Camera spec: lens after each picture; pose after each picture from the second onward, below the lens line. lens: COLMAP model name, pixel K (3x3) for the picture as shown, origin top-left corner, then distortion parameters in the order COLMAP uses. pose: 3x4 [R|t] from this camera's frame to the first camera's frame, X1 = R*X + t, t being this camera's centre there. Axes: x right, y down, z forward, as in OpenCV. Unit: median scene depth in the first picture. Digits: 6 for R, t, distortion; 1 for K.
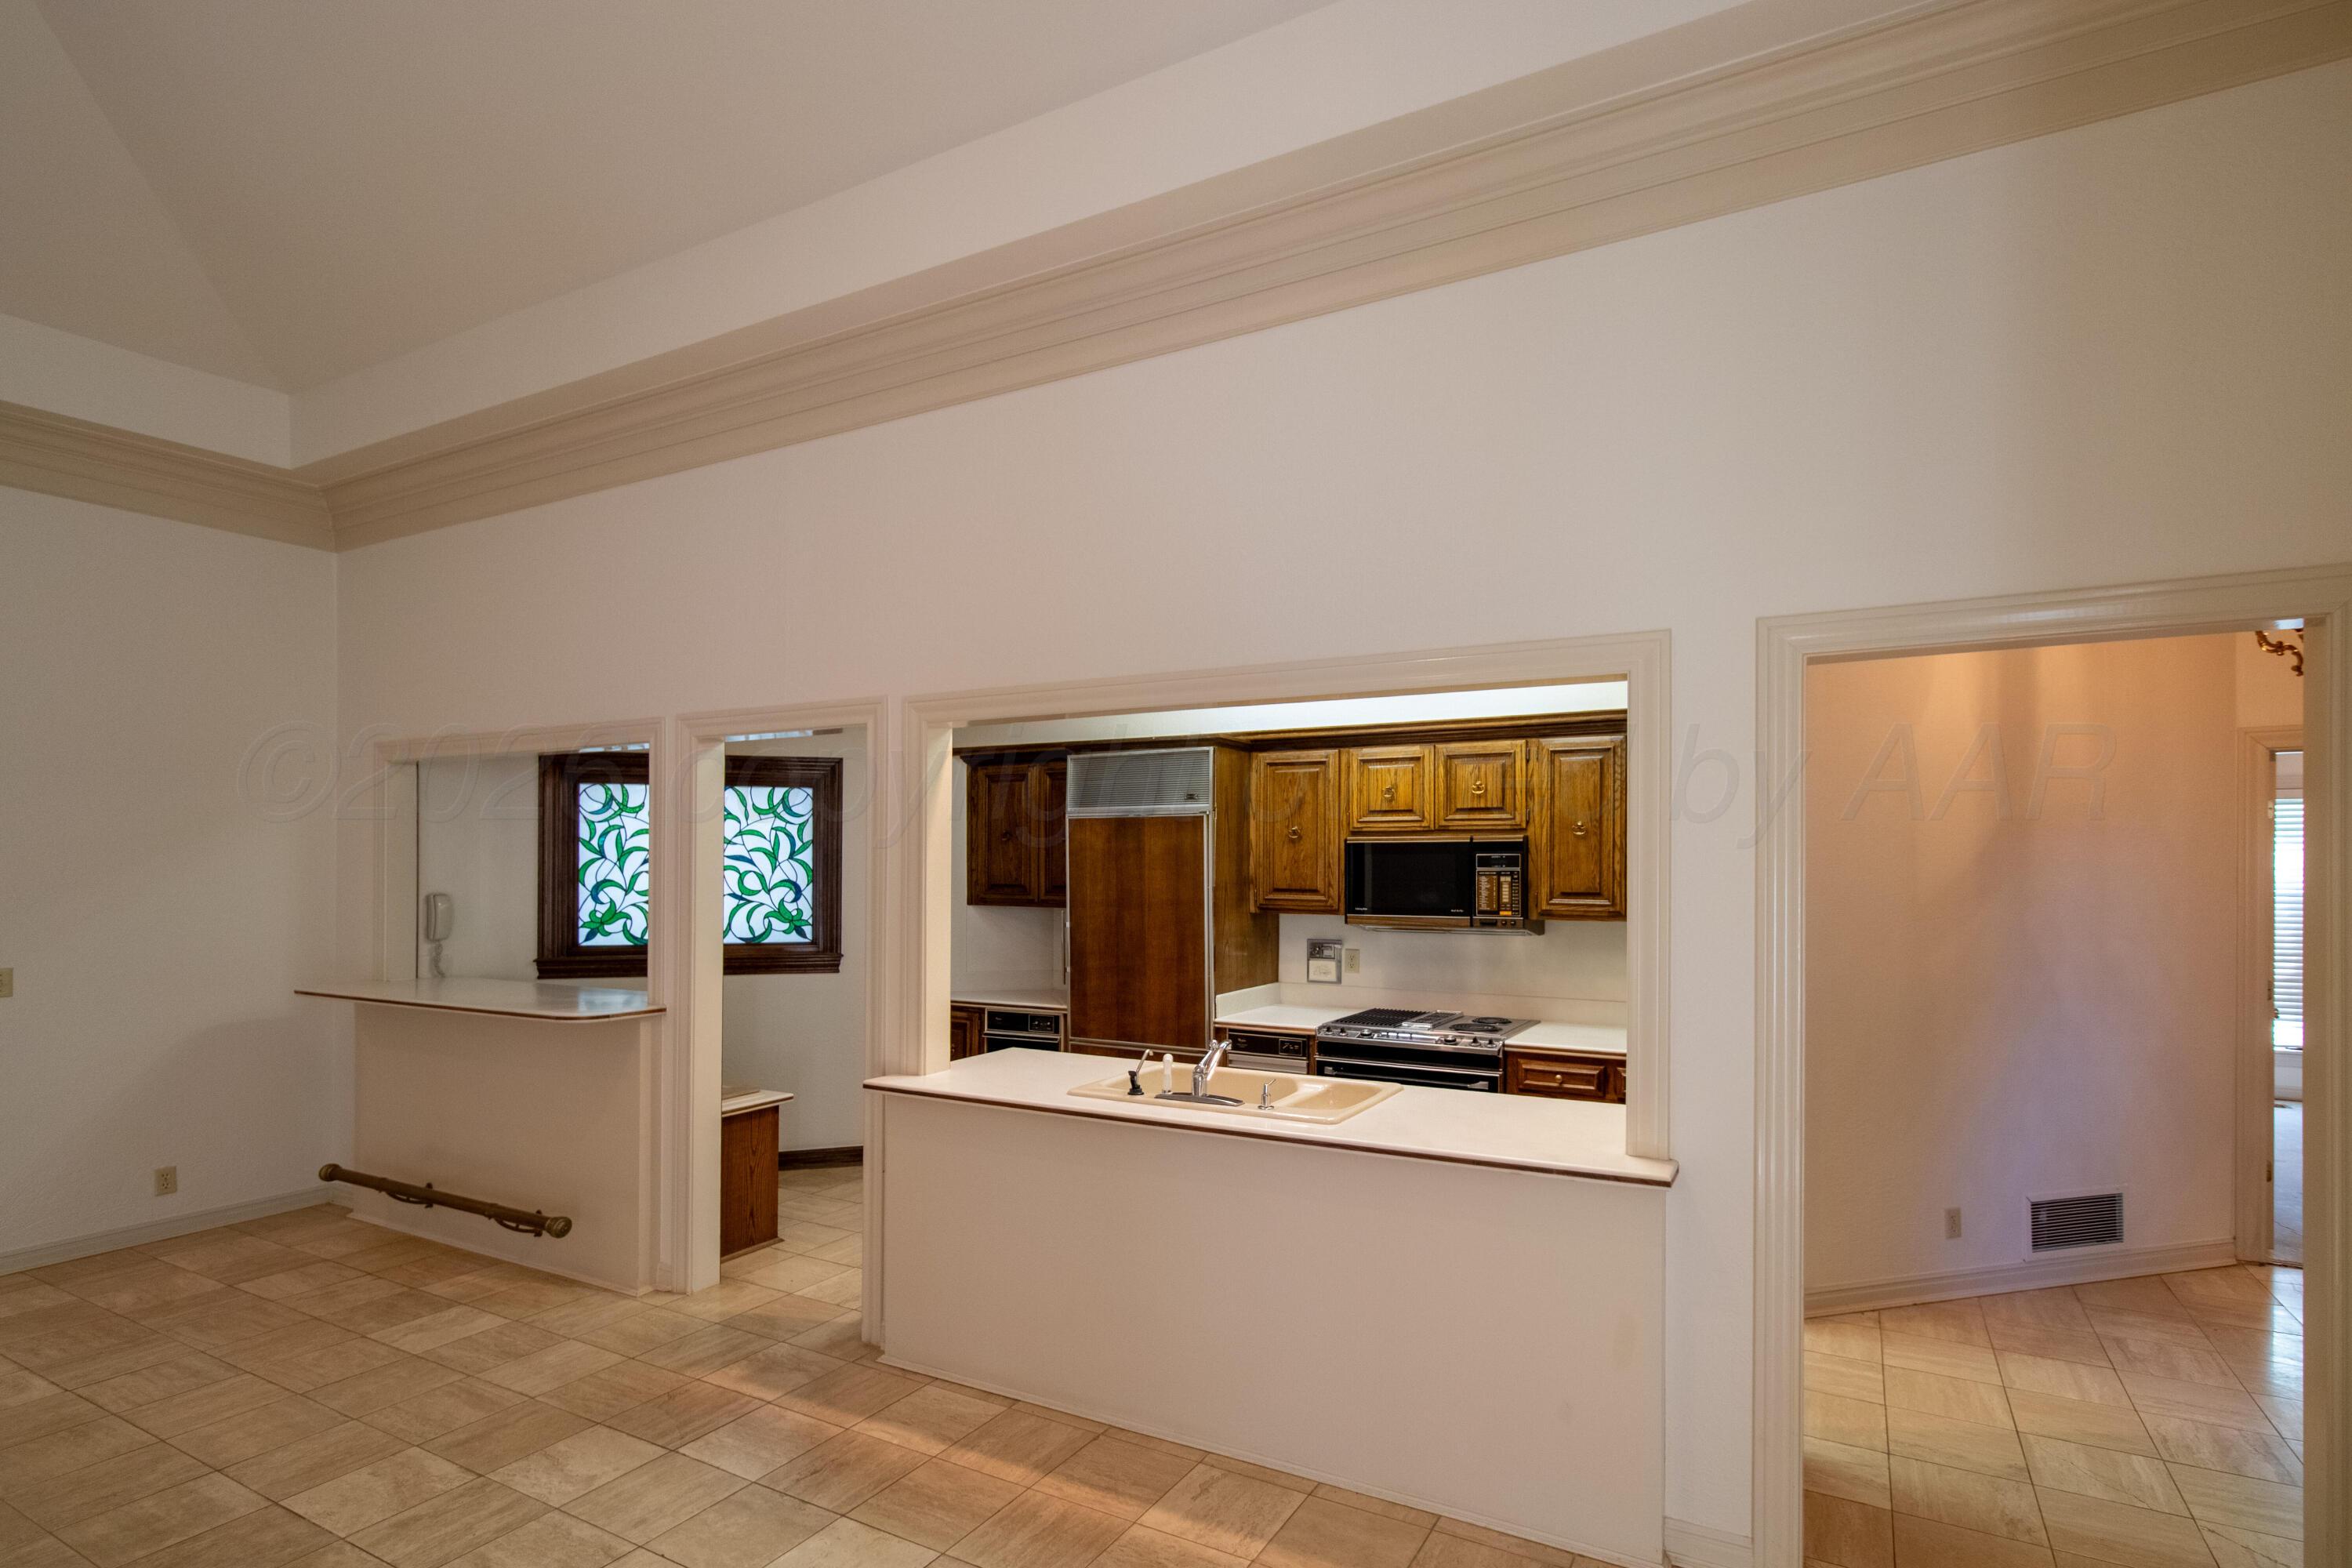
lens RADIAL K [[1106.0, 0, 1210.7], [0, 1106.0, 860.4], [0, 0, 1]] dist [0.009219, -0.000253]
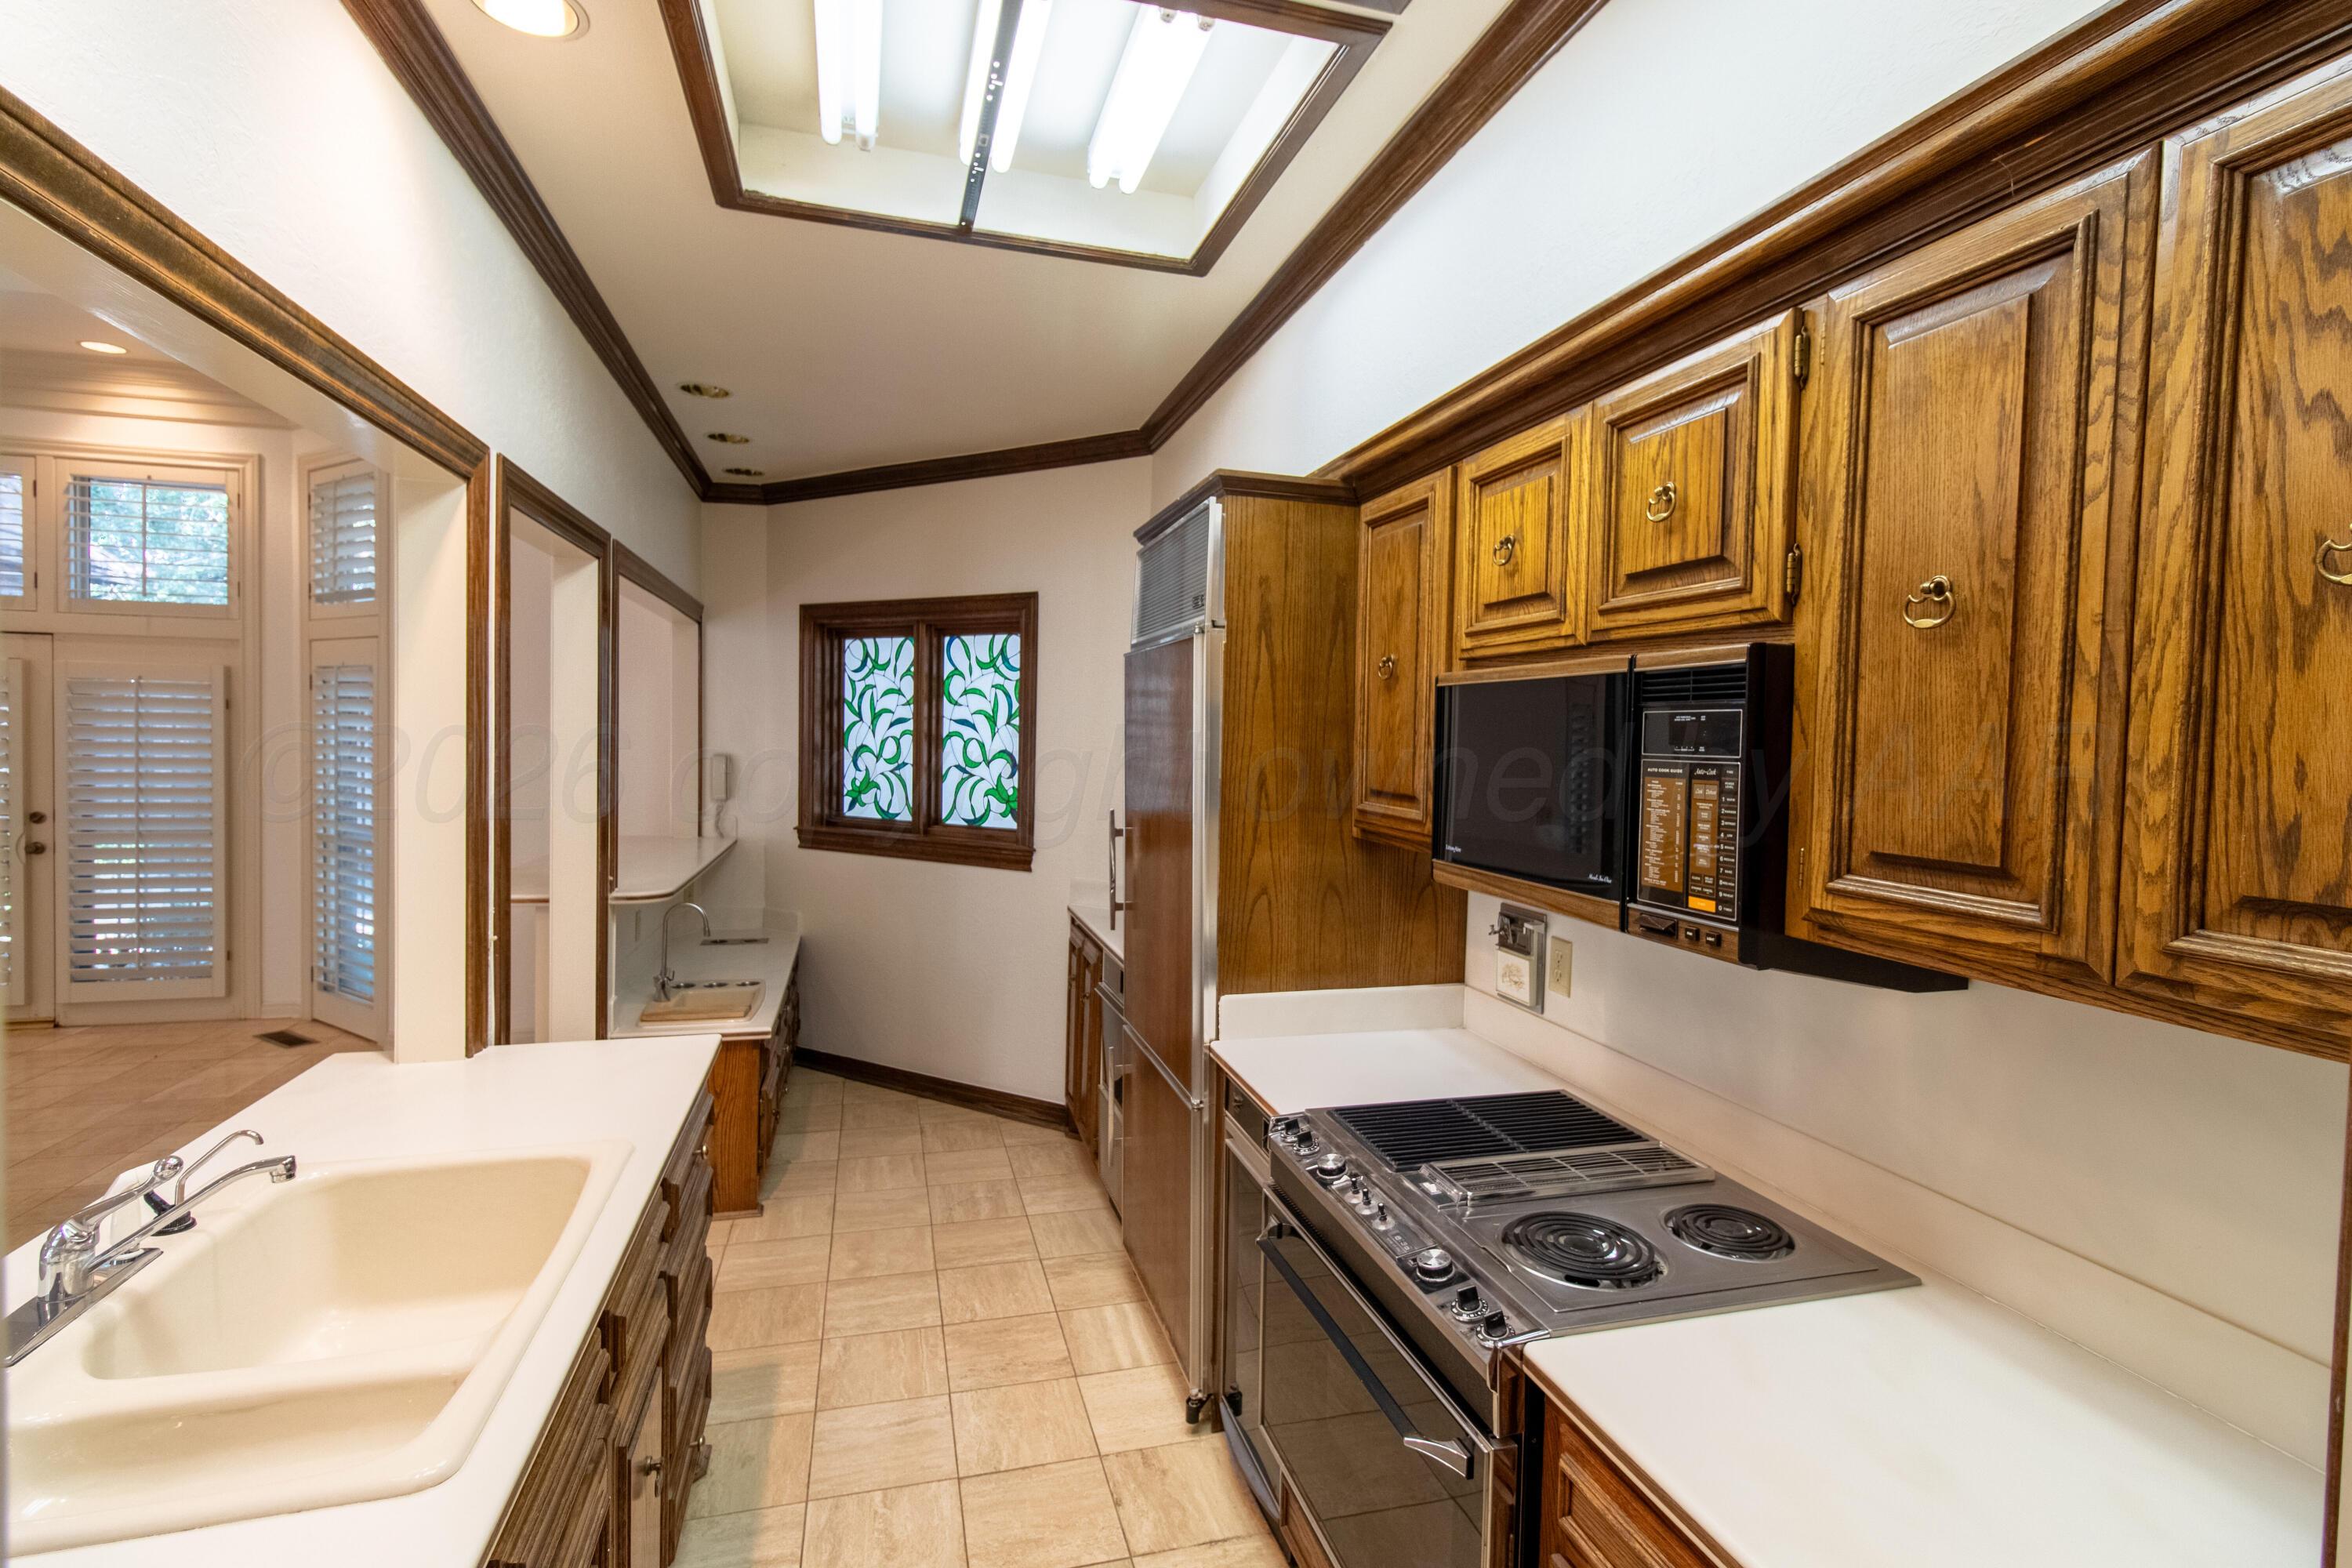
lens RADIAL K [[1106.0, 0, 1259.7], [0, 1106.0, 774.4], [0, 0, 1]] dist [0.009219, -0.000253]
pose [[0.732067, 0.038555, -0.680141, 0.308989], [-0.018838, 0.999161, 0.036363, 0.002708], [0.680973, -0.013808, 0.732179, 0.560277]]
